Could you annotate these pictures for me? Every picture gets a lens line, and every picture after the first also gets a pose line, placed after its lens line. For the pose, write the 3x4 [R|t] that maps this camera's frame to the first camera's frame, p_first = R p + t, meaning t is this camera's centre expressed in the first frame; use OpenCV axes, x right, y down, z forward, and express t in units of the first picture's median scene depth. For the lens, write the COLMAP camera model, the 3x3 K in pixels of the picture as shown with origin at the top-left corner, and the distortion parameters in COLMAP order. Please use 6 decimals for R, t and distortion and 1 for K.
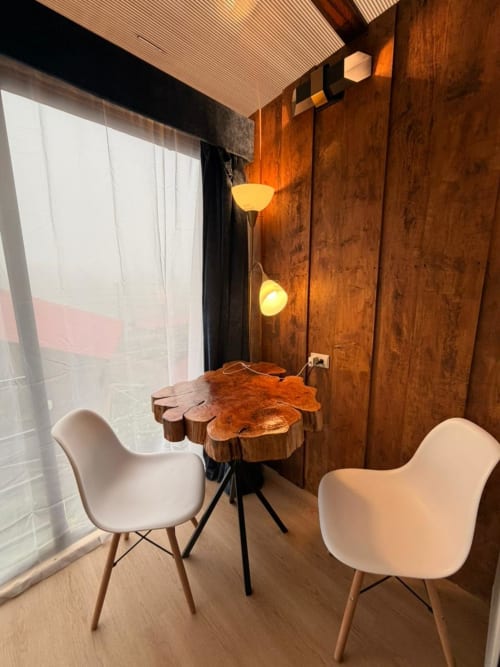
lens RADIAL K [[268.5, 0, 249.0], [0, 268.5, 331.1], [0, 0, 1]] dist [-0.009259, 0.000404]
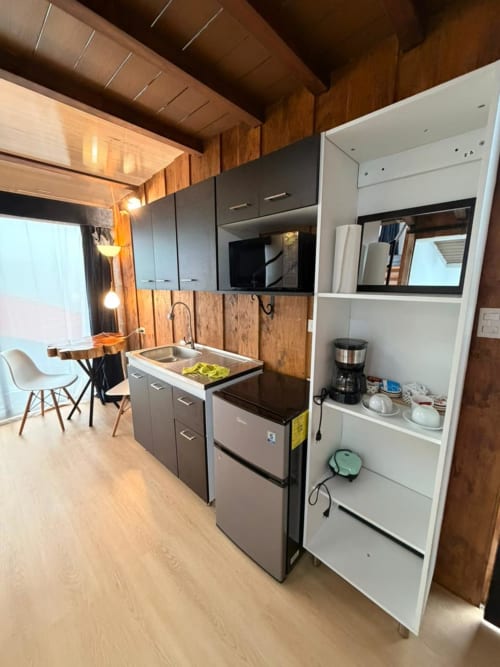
lens RADIAL K [[268.5, 0, 250.6], [0, 268.5, 334.0], [0, 0, 1]] dist [-0.009259, 0.000404]
pose [[0.998966, -0.010502, 0.044234, 1.006854], [0.010292, 0.999935, 0.004974, 0.134431], [-0.044283, -0.004513, 0.999009, -1.077243]]
